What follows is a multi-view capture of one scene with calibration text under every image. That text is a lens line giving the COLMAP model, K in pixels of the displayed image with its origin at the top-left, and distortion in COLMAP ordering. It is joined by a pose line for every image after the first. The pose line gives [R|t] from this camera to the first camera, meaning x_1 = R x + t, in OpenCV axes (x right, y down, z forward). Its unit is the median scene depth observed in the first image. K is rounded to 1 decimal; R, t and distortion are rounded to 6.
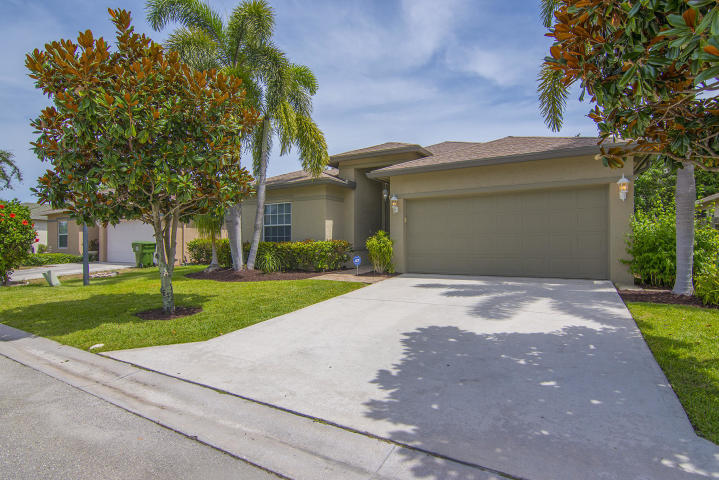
lens RADIAL K [[371.5, 0, 360.2], [0, 371.5, 242.1], [0, 0, 1]] dist [-0.006757, -0.000746]
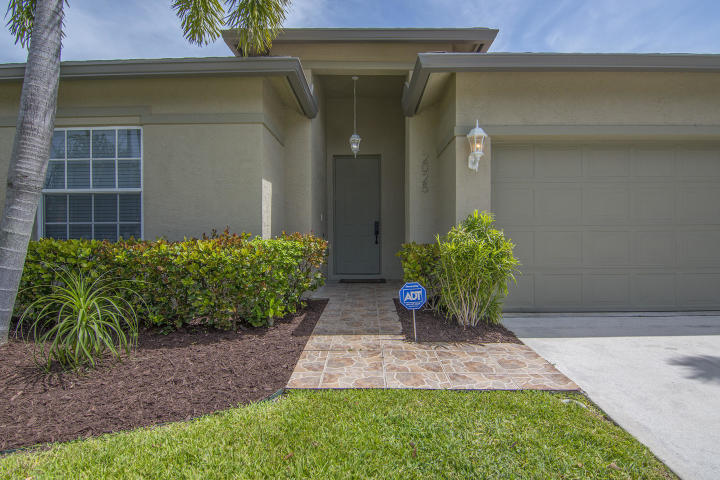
lens RADIAL K [[372.0, 0, 359.9], [0, 372.0, 238.9], [0, 0, 1]] dist [-0.006757, -0.000746]
pose [[0.862624, 0.000470, 0.505845, -0.194558], [-0.002789, 0.999989, 0.003828, -0.003632], [-0.505838, -0.004713, 0.862616, 0.625239]]
